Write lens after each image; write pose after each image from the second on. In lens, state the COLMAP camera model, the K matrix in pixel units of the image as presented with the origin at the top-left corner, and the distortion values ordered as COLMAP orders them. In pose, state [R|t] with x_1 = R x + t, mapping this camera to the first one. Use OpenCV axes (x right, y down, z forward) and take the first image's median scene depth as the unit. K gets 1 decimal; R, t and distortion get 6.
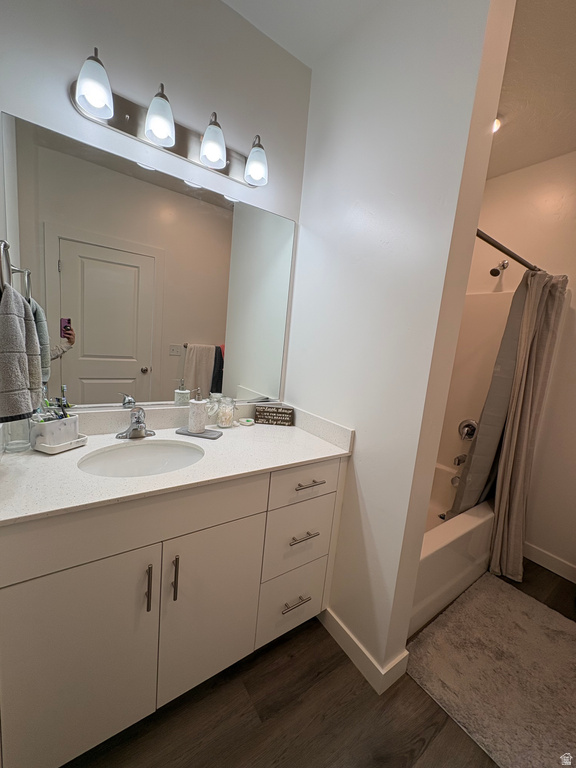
lens RADIAL K [[303.4, 0, 291.4], [0, 303.4, 383.3], [0, 0, 1]] dist [-0.000430, 0.000316]
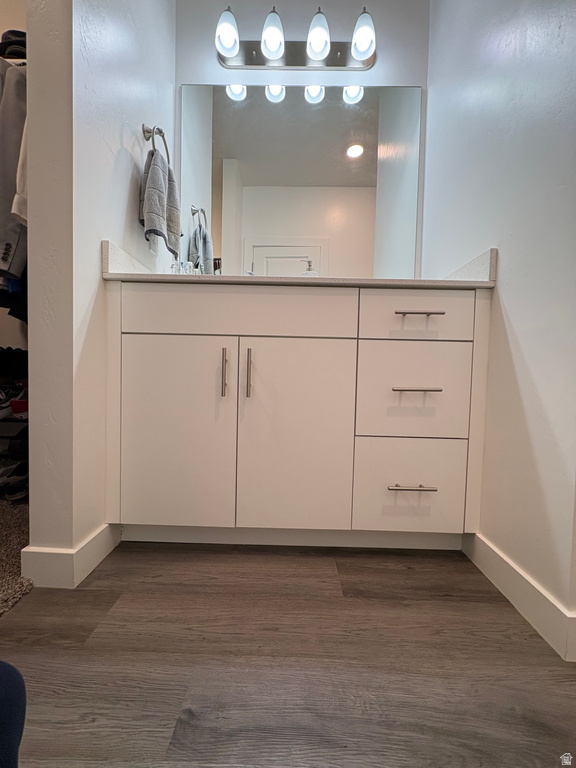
lens RADIAL K [[303.4, 0, 290.7], [0, 303.4, 382.0], [0, 0, 1]] dist [-0.000430, 0.000316]
pose [[0.810759, -0.058071, -0.582492, 0.234269], [-0.026042, 0.990504, -0.134995, 0.619776], [0.584800, 0.124617, 0.801548, 0.229295]]
